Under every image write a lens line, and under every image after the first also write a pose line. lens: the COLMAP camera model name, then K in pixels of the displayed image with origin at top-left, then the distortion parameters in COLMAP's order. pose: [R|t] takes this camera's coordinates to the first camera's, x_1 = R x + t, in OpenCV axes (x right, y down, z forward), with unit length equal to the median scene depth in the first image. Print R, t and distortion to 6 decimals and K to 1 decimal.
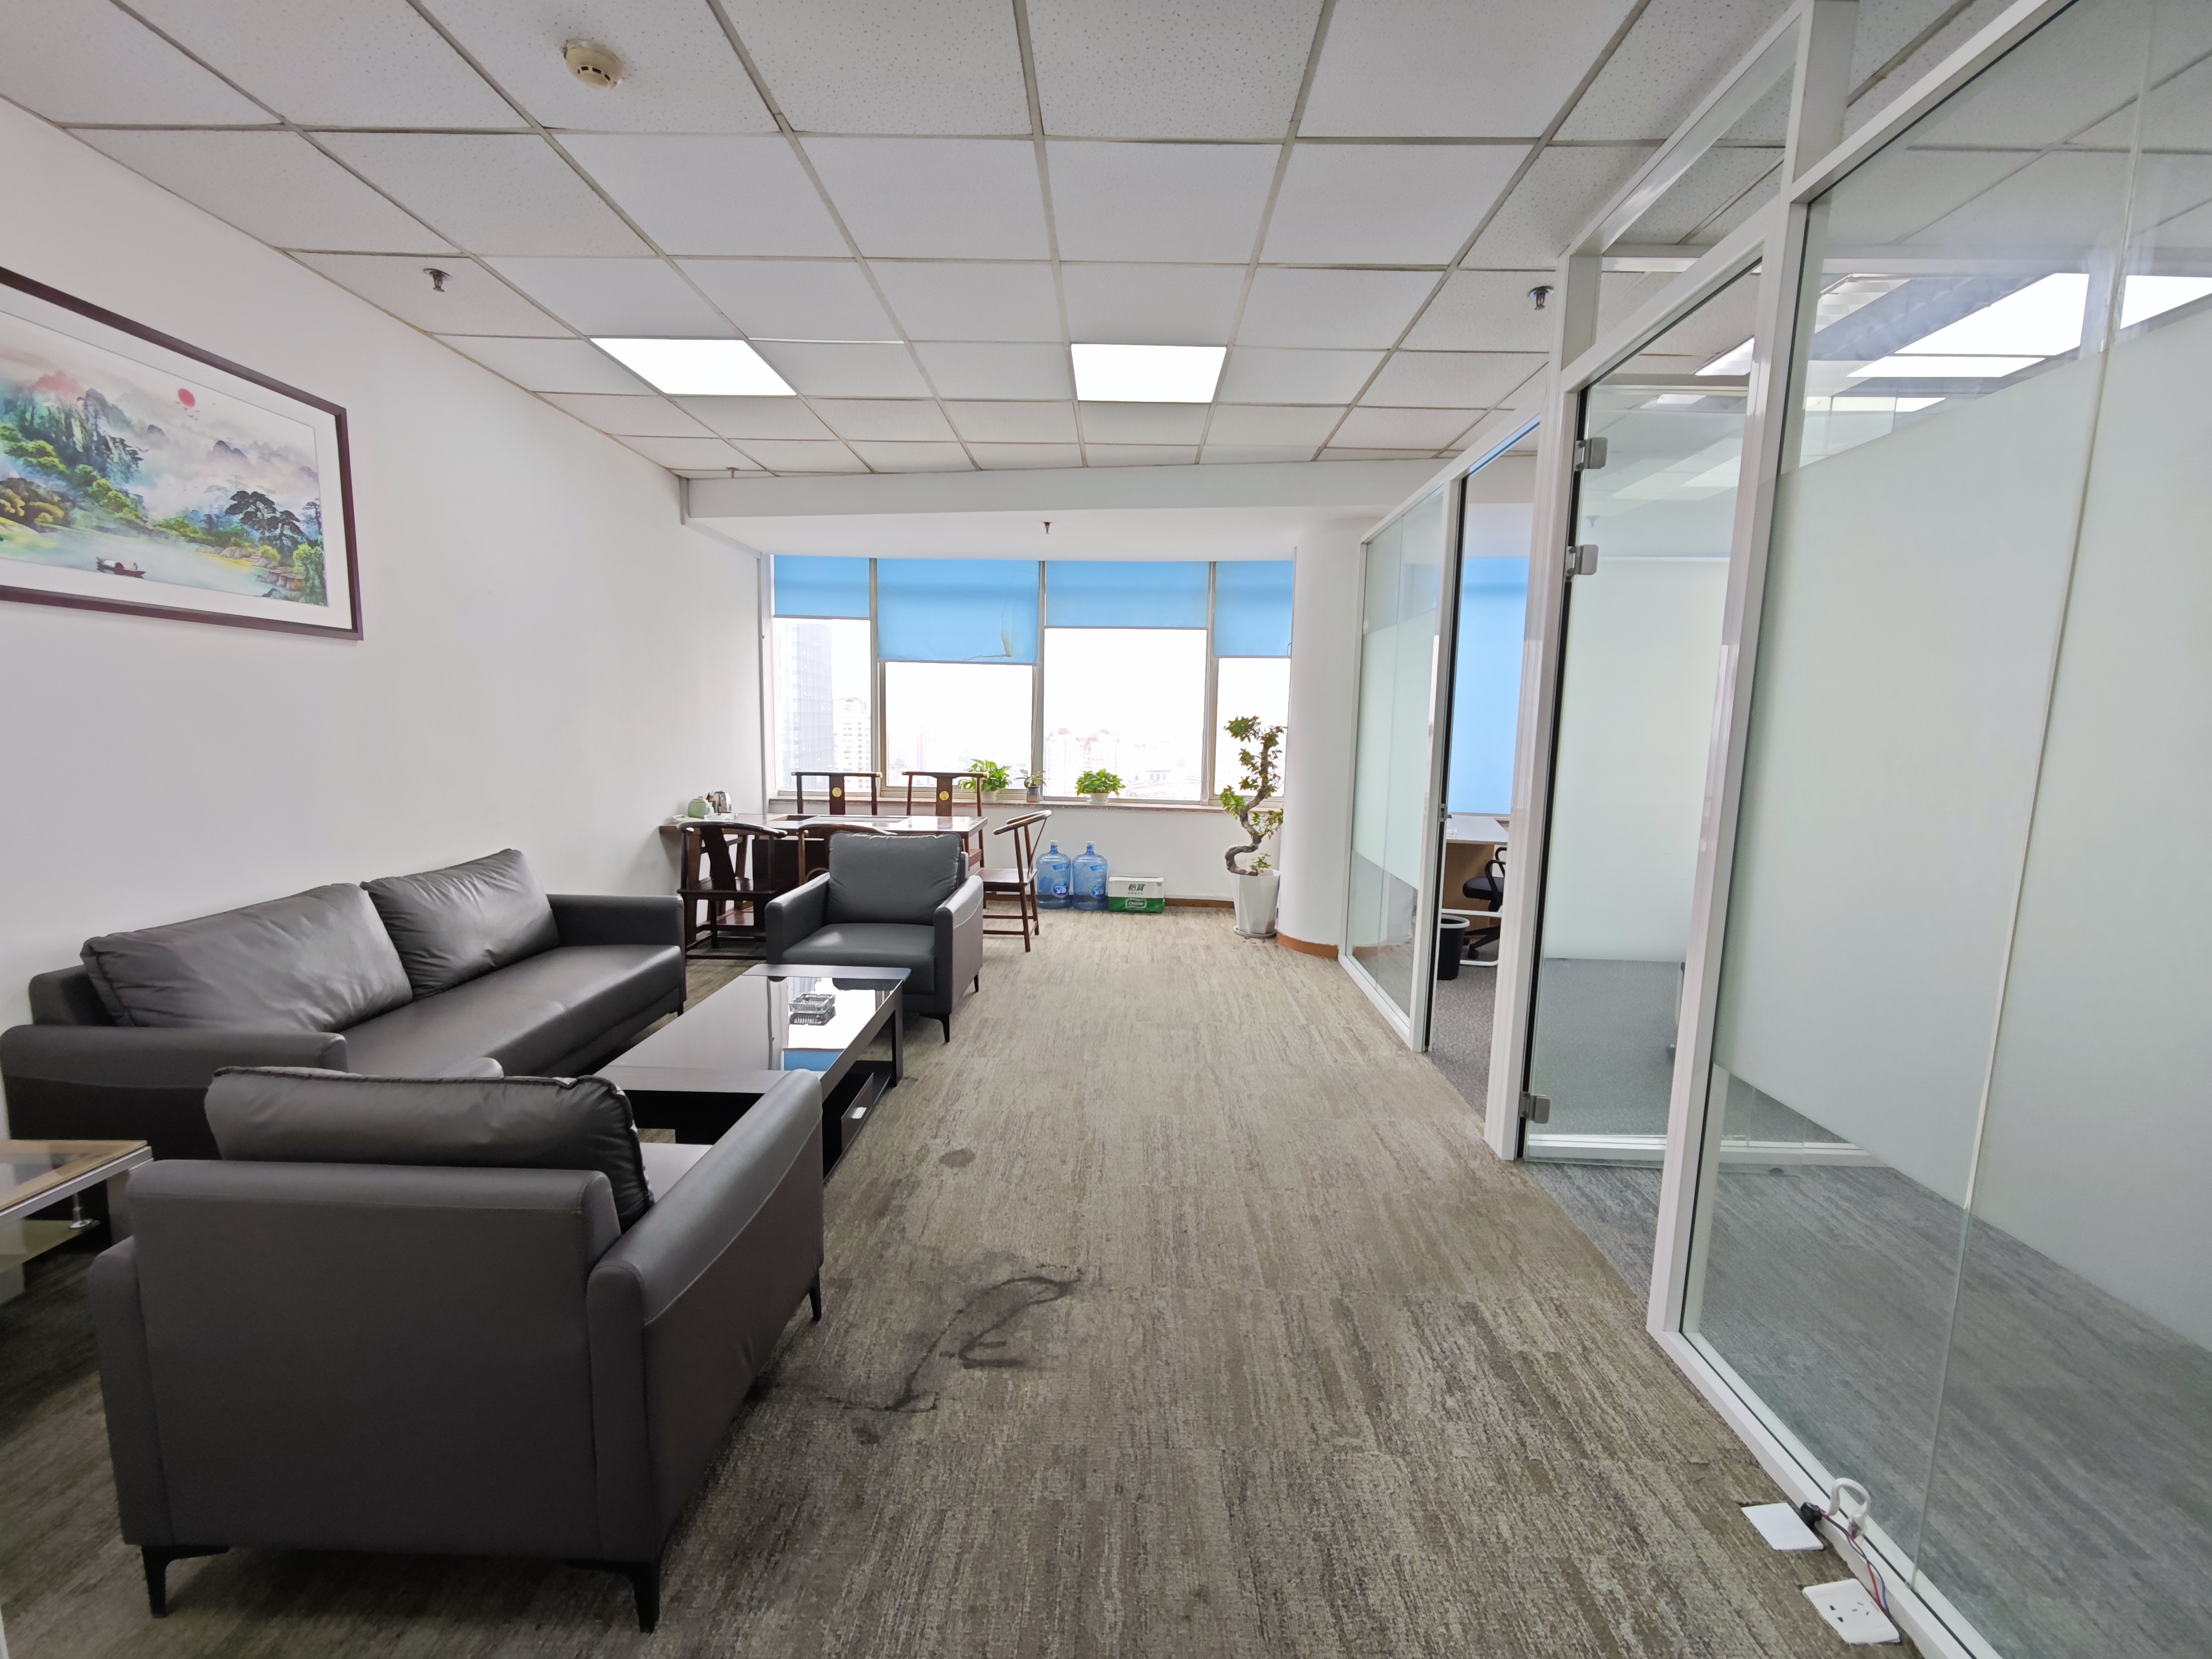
lens RADIAL K [[918.5, 0, 1107.1], [0, 918.5, 834.8], [0, 0, 1]] dist [-0.005045, 0.003372]
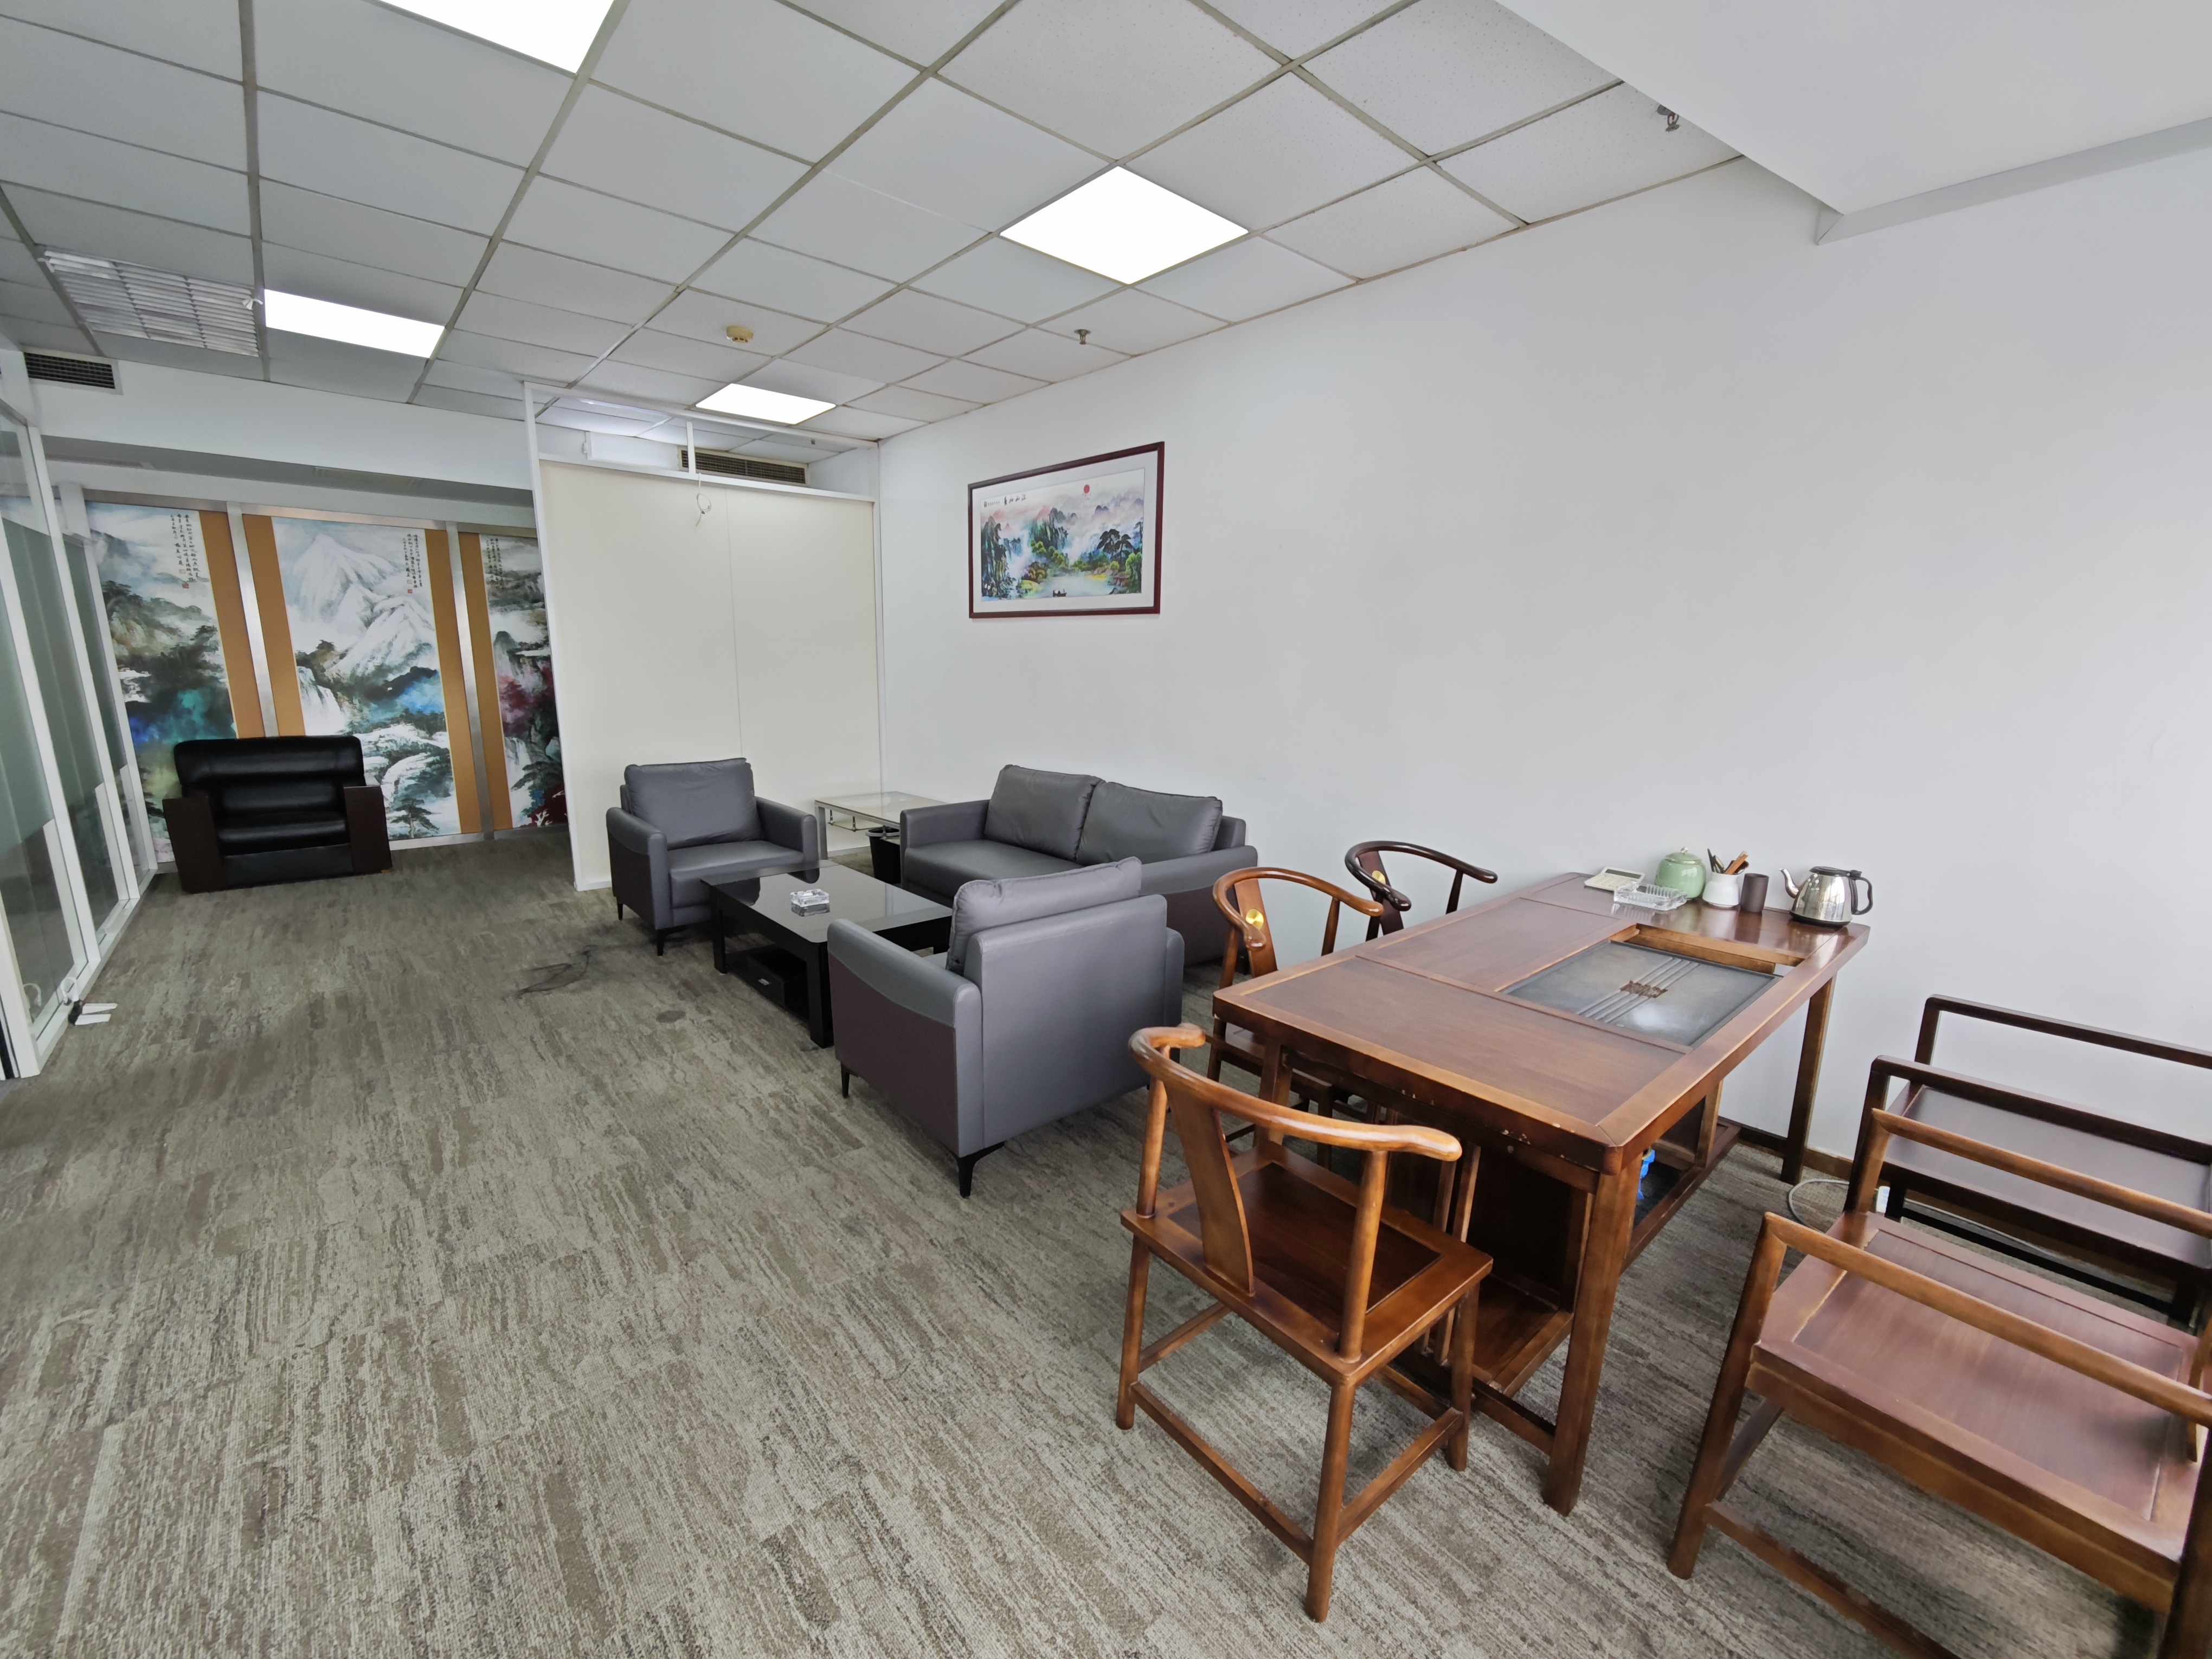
lens RADIAL K [[918.5, 0, 1112.0], [0, 918.5, 835.8], [0, 0, 1]] dist [-0.005045, 0.003372]
pose [[-0.737983, 0.101227, -0.667183, 0.128968], [-0.112578, 0.956362, 0.269627, -0.182165], [0.665362, 0.274091, -0.694383, 1.413980]]
